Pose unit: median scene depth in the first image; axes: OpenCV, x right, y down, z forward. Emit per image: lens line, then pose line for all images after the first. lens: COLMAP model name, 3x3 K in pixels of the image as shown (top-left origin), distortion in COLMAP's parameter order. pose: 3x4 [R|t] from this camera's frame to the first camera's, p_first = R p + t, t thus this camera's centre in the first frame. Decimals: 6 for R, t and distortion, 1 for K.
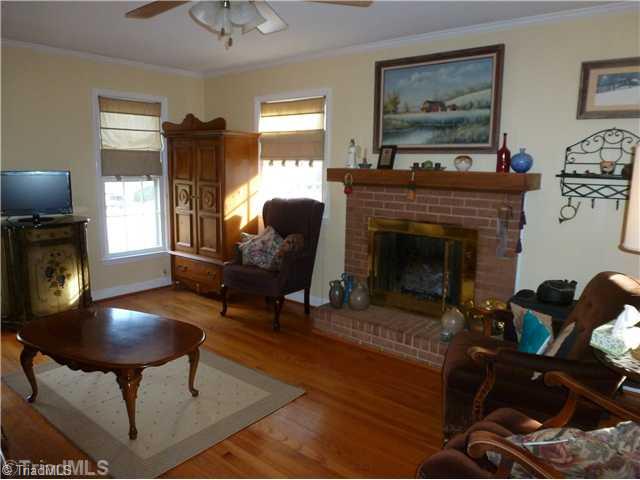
lens RADIAL K [[455.1, 0, 320.0], [0, 455.1, 240.0], [0, 0, 1]] dist [-0.055760, 0.002774]
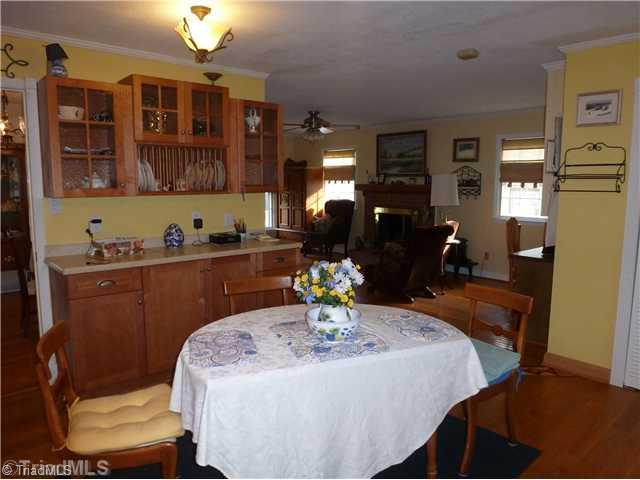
lens RADIAL K [[455.1, 0, 320.0], [0, 455.1, 240.0], [0, 0, 1]] dist [-0.055760, 0.002774]
pose [[0.988683, 0.006794, -0.149869, 0.159453], [-0.012705, 0.999177, -0.038518, 0.168346], [0.149484, 0.039986, 0.987955, -1.004198]]
